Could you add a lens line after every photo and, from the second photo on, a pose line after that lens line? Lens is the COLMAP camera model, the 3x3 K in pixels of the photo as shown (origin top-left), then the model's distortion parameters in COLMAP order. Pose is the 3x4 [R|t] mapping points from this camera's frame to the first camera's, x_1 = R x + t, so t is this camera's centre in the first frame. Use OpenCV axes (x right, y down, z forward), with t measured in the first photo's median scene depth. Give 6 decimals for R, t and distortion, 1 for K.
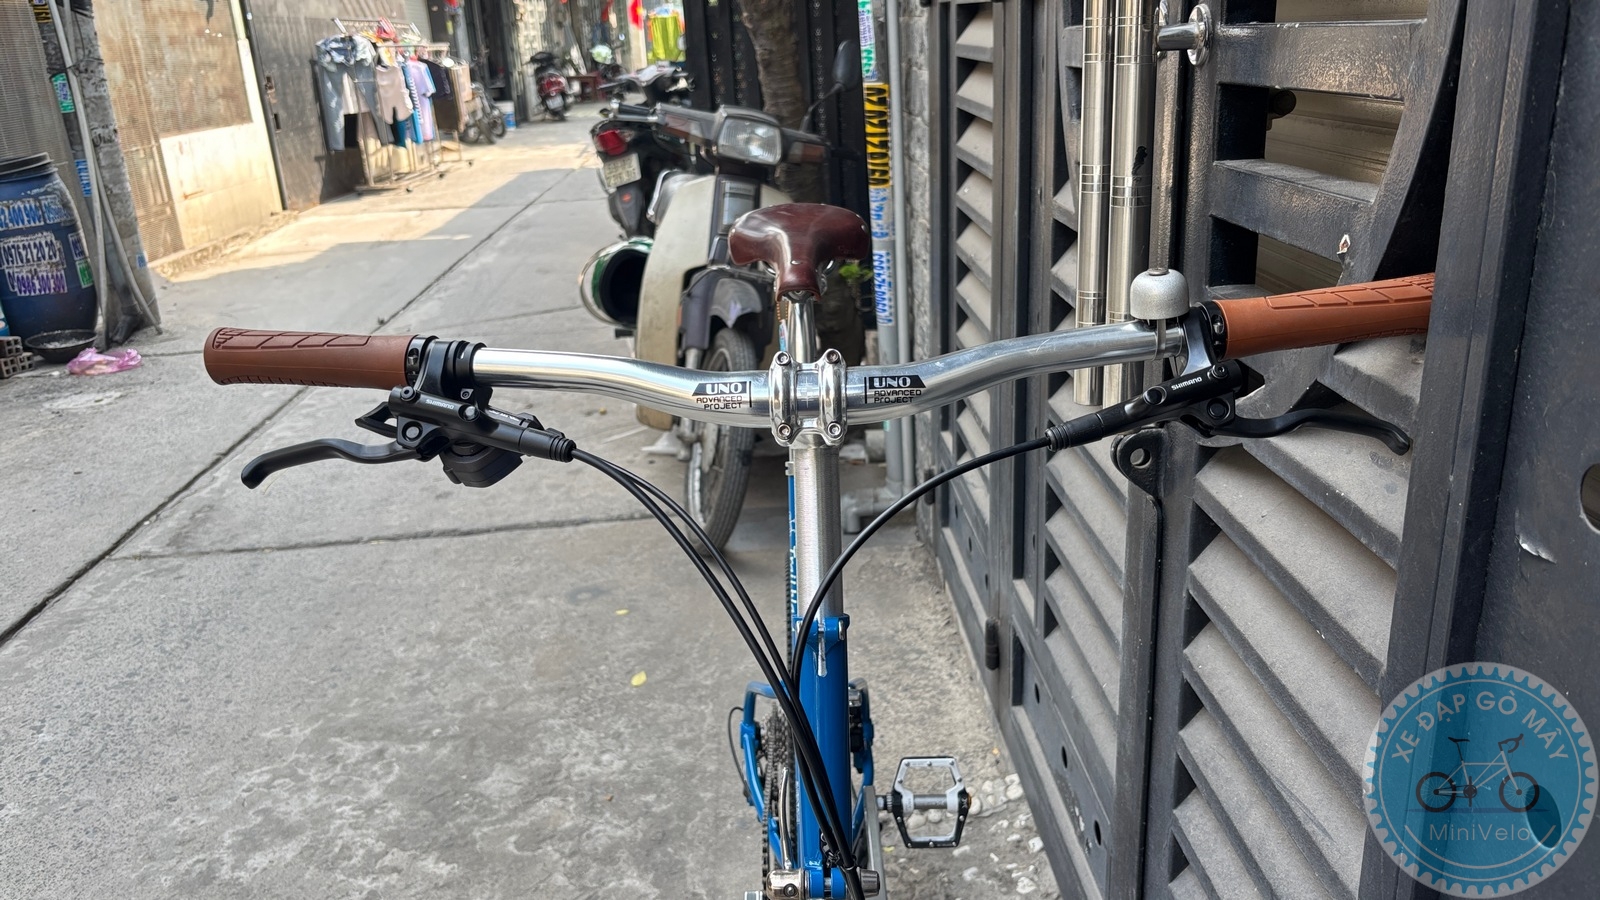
lens RADIAL K [[1228.0, 0, 791.3], [0, 1228.0, 460.4], [0, 0, 1]] dist [0.028852, -0.035599]
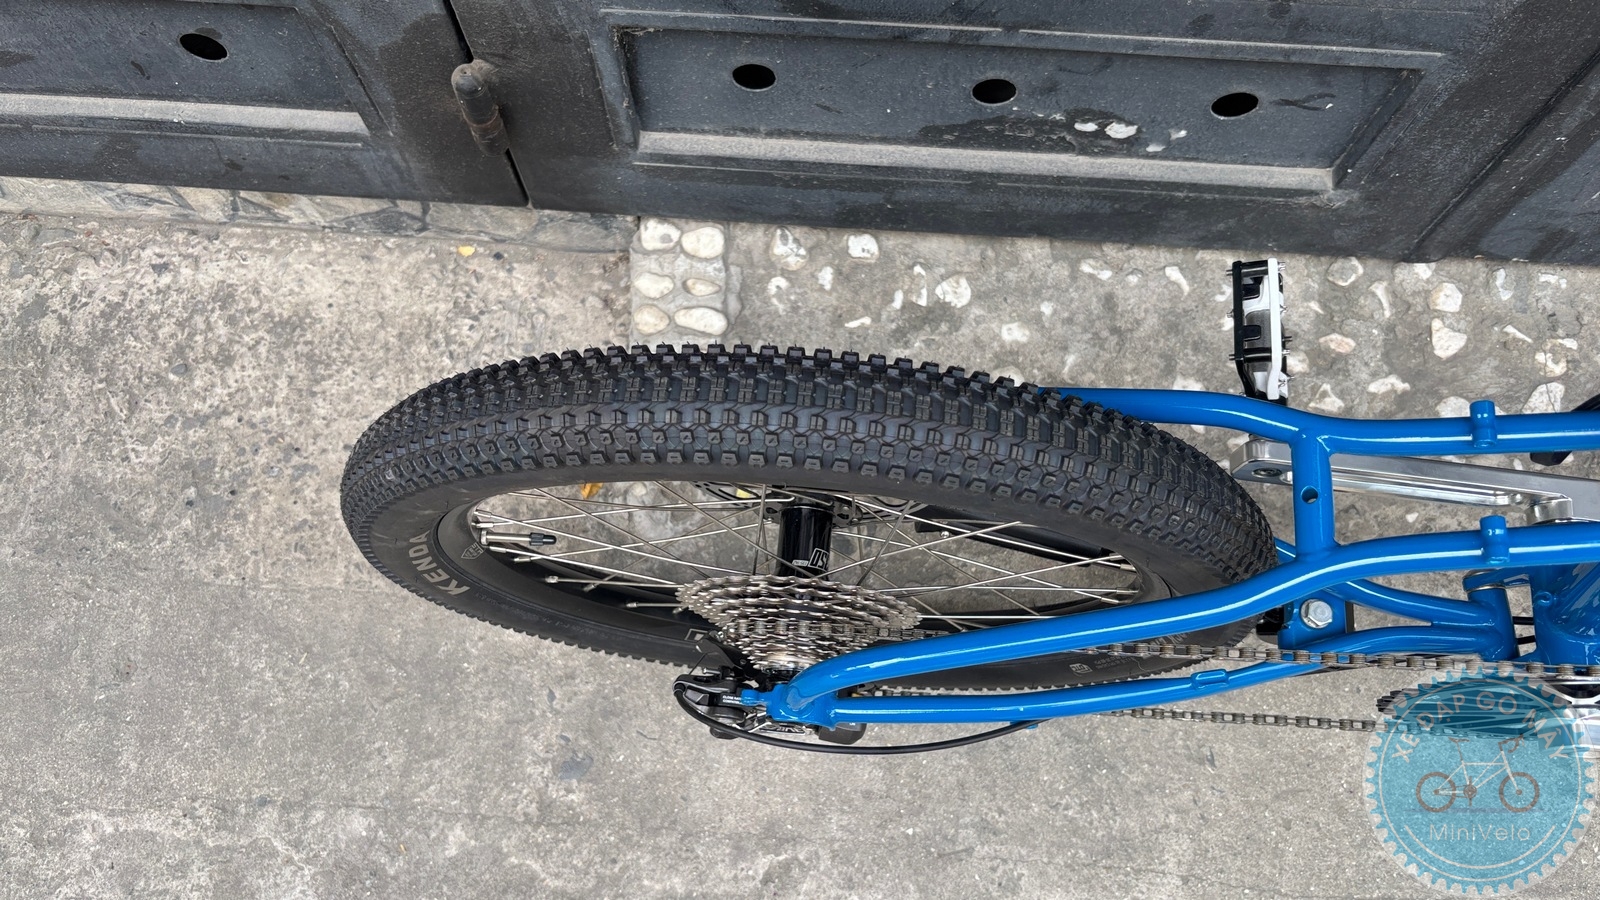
lens RADIAL K [[1232.1, 0, 797.7], [0, 1232.1, 480.6], [0, 0, 1]] dist [-0.000182, 0.005174]
pose [[0.101277, -0.931713, 0.348788, -0.083931], [0.332110, 0.362142, 0.870951, -0.125388], [-0.937788, 0.027629, 0.346108, 0.664569]]
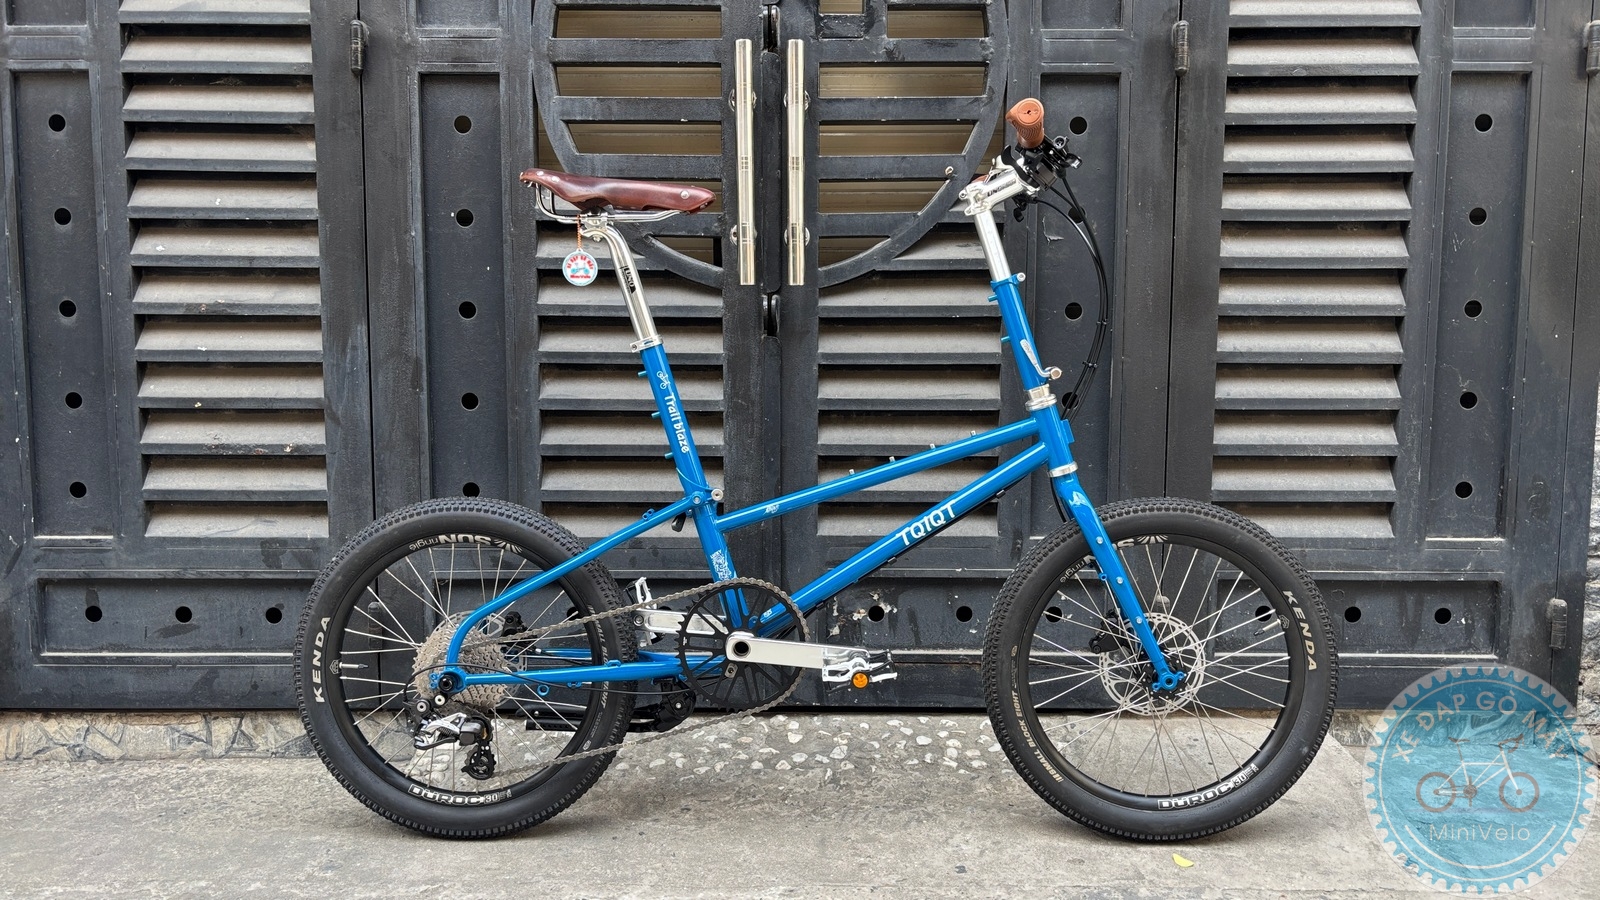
lens RADIAL K [[1221.6, 0, 800.0], [0, 1221.6, 450.0], [0, 0, 1]] dist [0.050049, -0.064061]
pose [[0.031303, -0.042461, 0.998608, -0.825006], [0.333011, 0.942457, 0.029635, 0.082530], [-0.942403, 0.331620, 0.043642, 0.473093]]
